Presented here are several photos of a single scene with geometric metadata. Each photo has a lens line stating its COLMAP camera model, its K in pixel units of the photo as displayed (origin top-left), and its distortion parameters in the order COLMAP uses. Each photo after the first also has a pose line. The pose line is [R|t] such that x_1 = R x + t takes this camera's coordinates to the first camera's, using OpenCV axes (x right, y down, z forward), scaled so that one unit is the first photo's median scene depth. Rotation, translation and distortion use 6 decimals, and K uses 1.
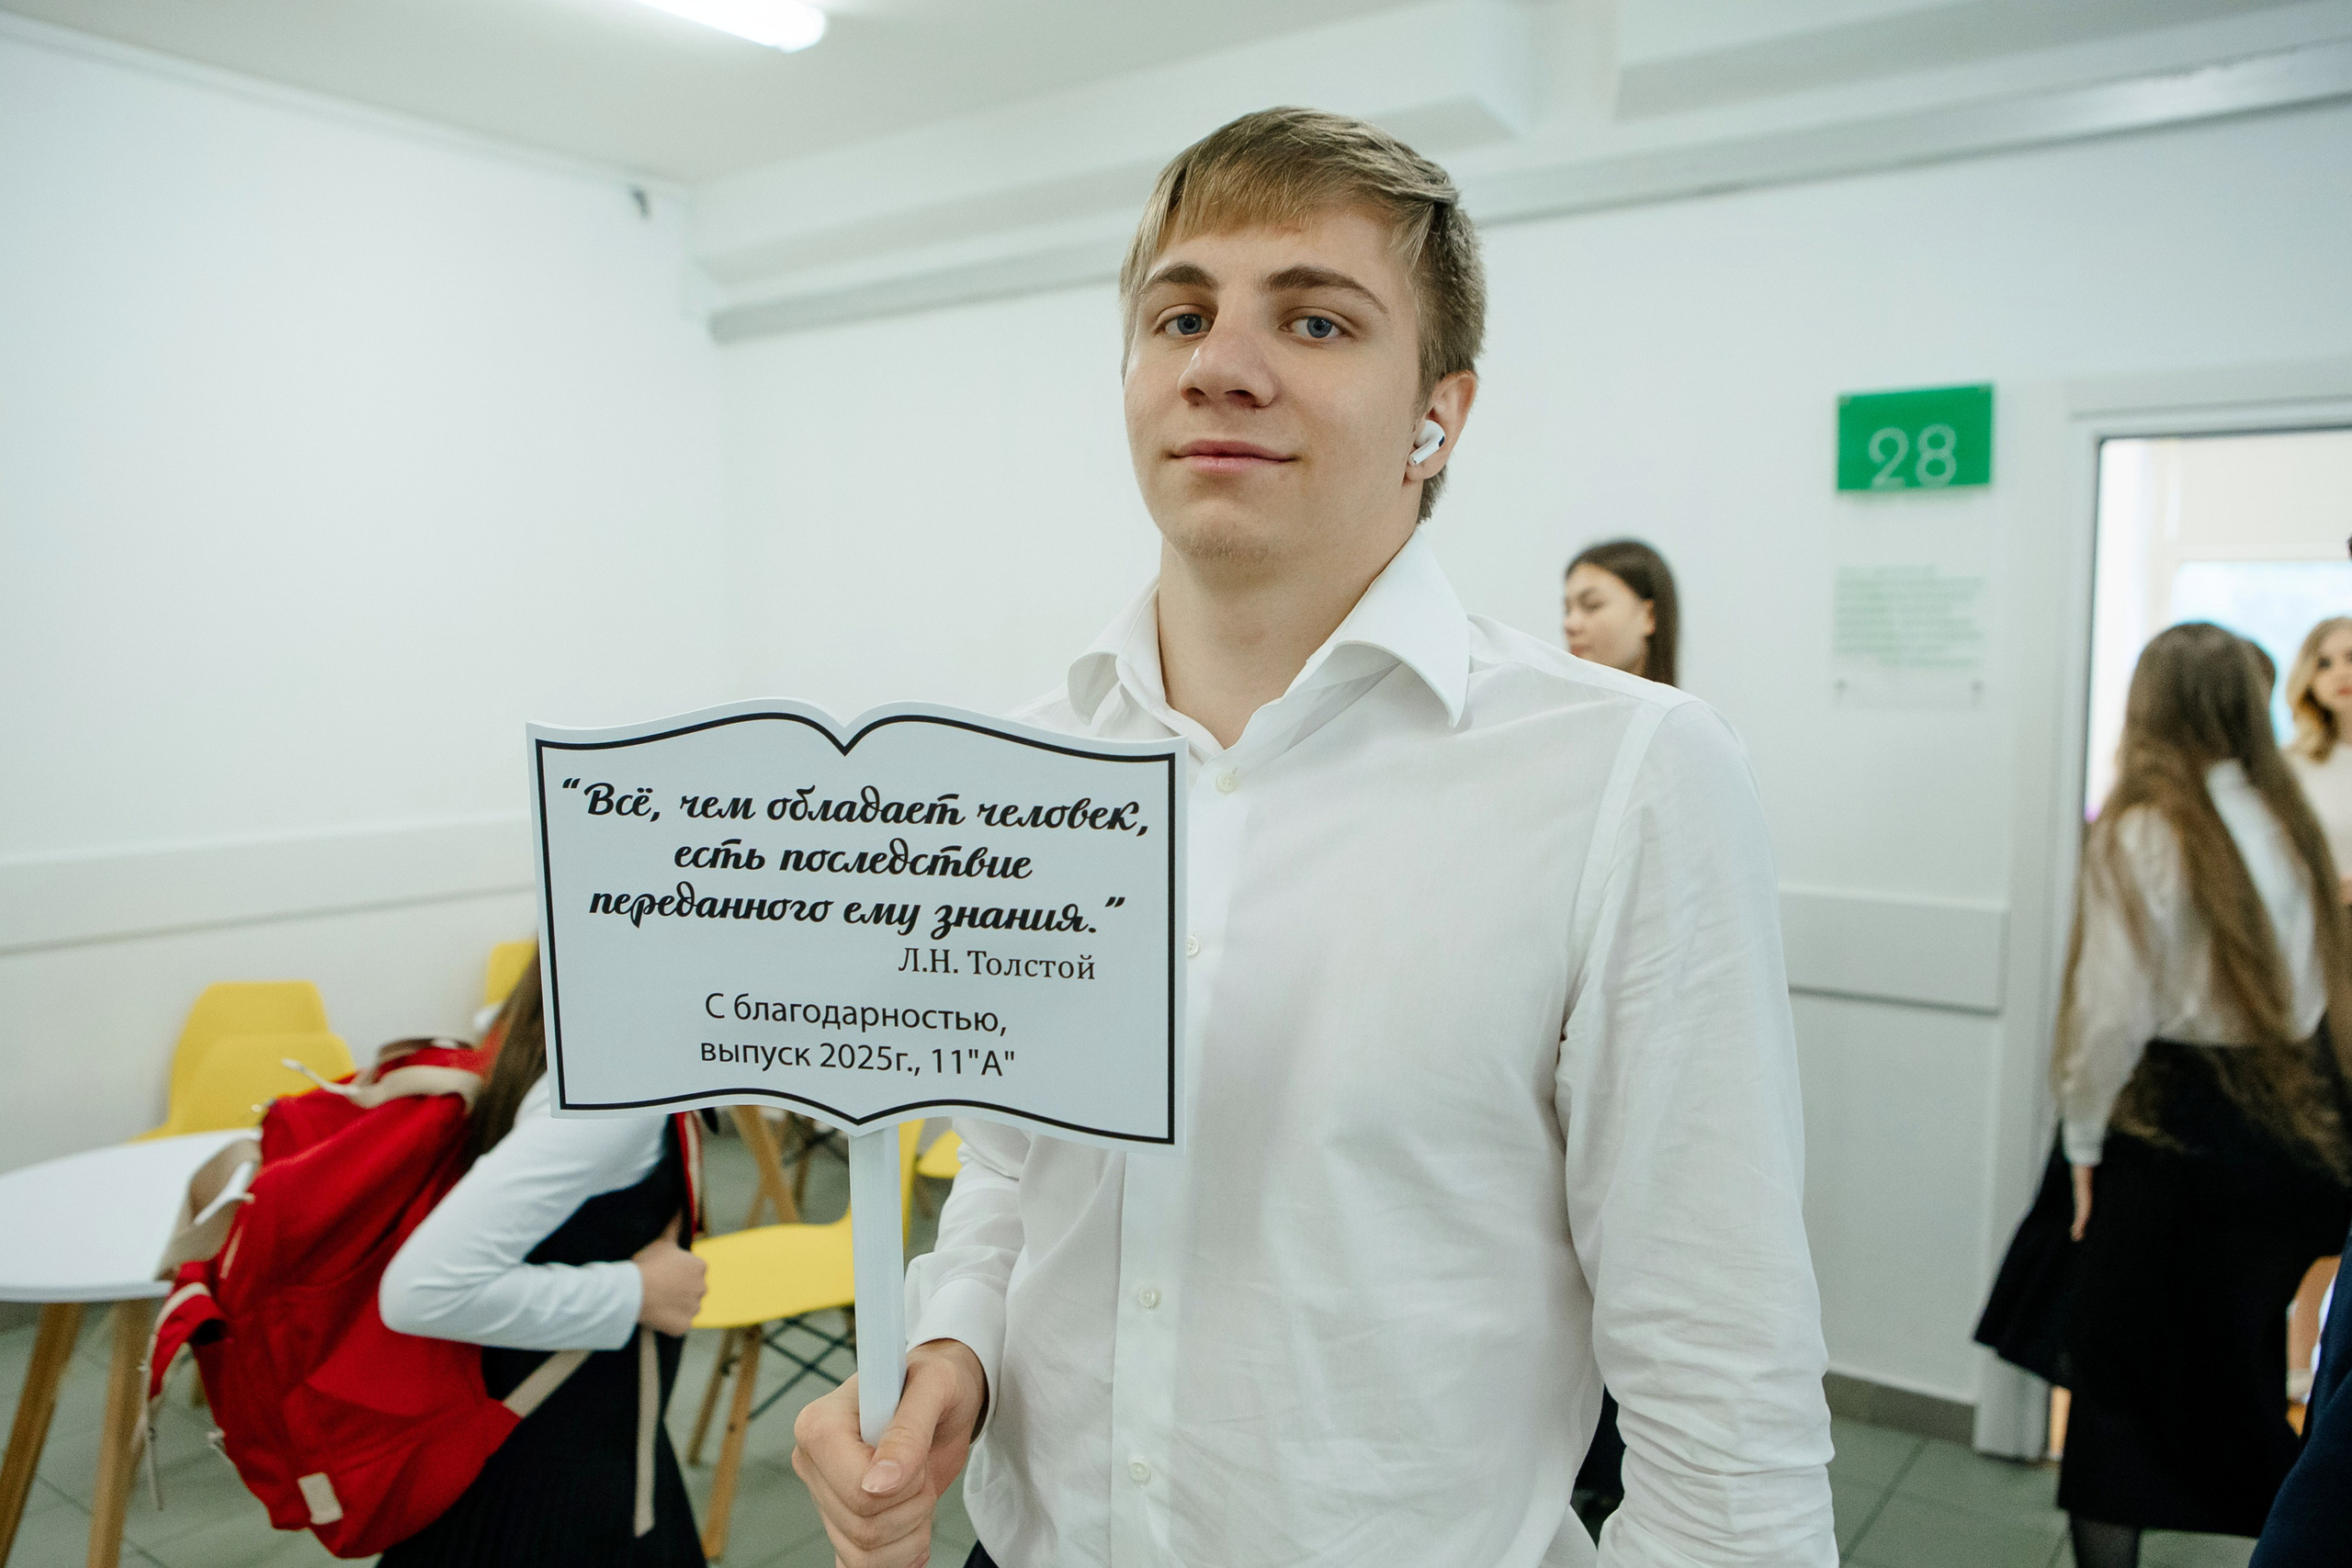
lens RADIAL K [[1861.2, 0, 1177.7], [0, 1861.2, 785.0], [0, 0, 1]] dist [-0.057448, -0.002403]
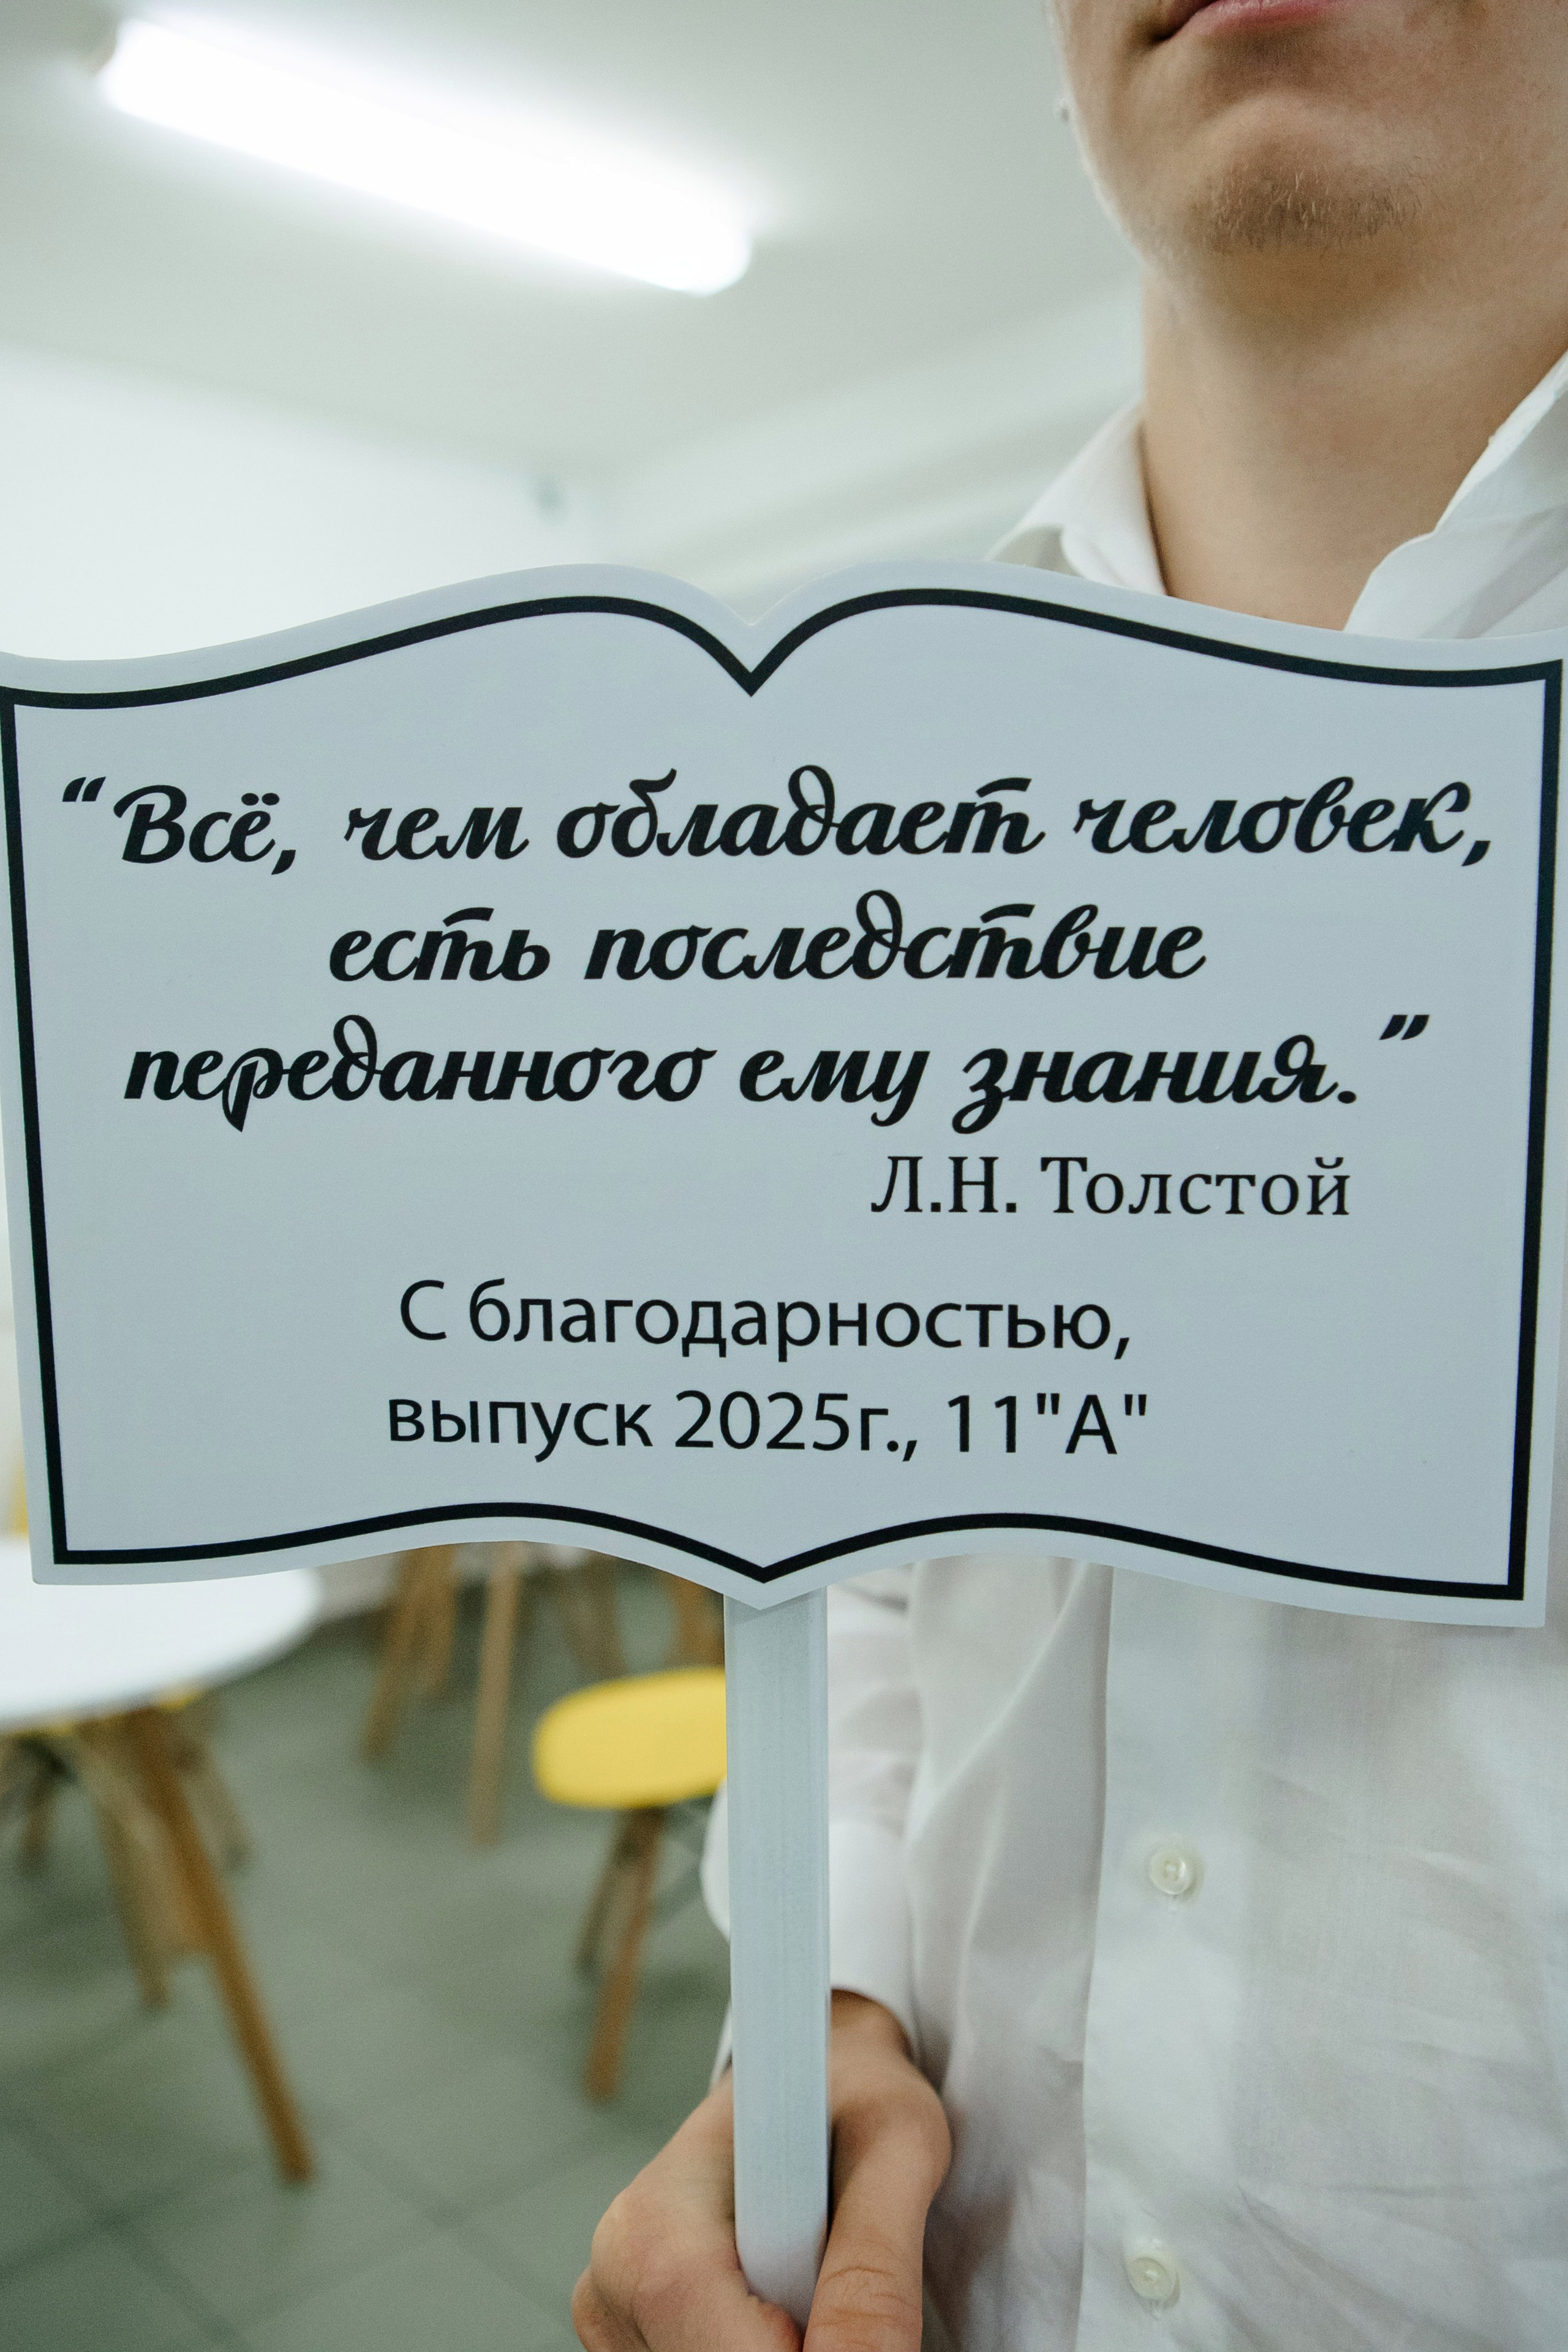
lens RADIAL K [[1861.3, 0, 779.7], [0, 1861.3, 1167.1], [0, 0, 1]] dist [-0.057448, -0.002403]
pose [[0.945020, 0.047055, -0.323609, -0.033129], [0.031892, 0.971614, 0.234412, -0.010250], [0.325453, -0.231845, 0.916694, 0.609092]]
